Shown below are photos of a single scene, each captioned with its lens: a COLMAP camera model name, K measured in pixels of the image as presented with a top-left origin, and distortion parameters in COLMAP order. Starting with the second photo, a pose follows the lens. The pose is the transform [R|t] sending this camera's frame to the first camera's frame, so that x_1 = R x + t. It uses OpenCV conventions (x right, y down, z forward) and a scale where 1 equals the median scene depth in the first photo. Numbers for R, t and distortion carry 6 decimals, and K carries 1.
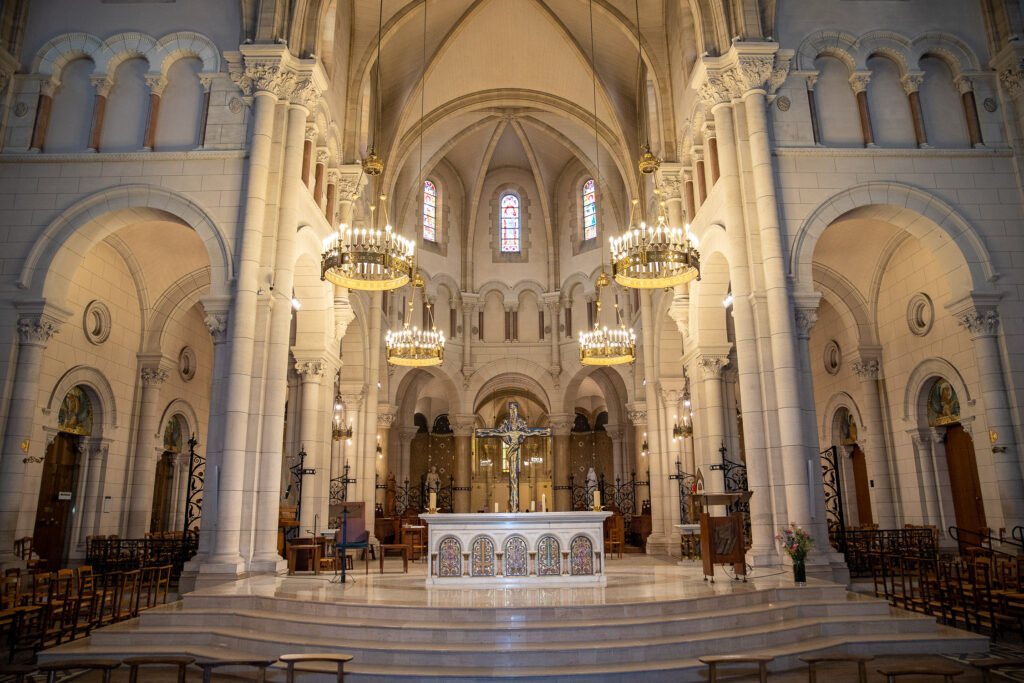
lens RADIAL K [[682.1, 0, 512.0], [0, 682.1, 341.5], [0, 0, 1]] dist [-0.109218, 0.082861]
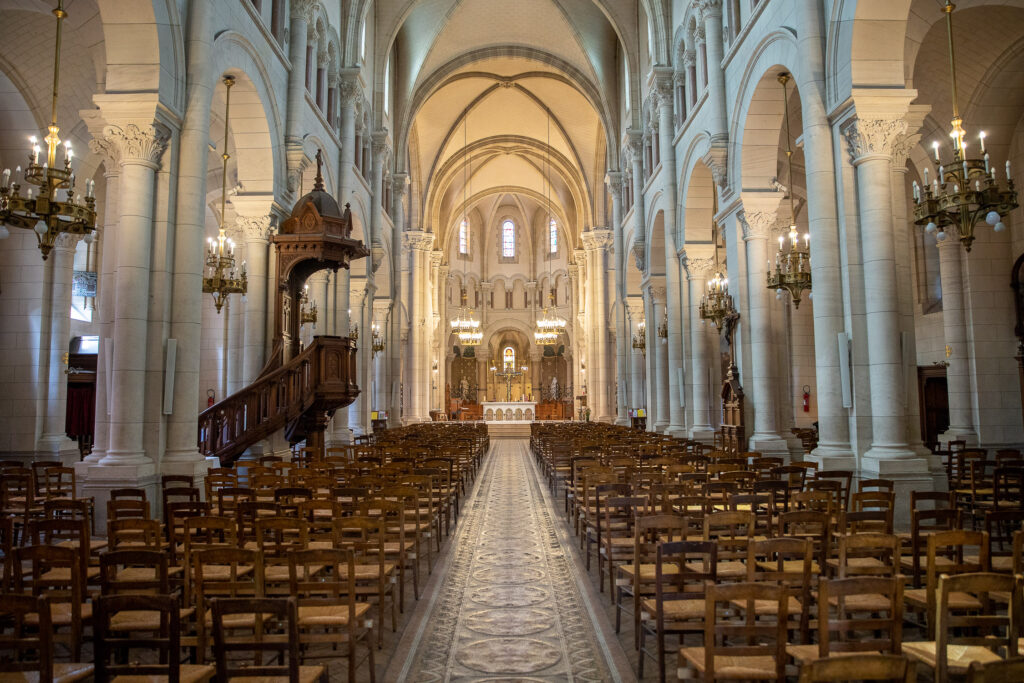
lens RADIAL K [[682.1, 0, 512.0], [0, 682.1, 341.5], [0, 0, 1]] dist [-0.109218, 0.082861]
pose [[0.999996, 0.002669, 0.000833, 0.005674], [-0.002767, 0.987474, 0.157757, -0.198463], [-0.000402, -0.157759, 0.987478, -0.786889]]
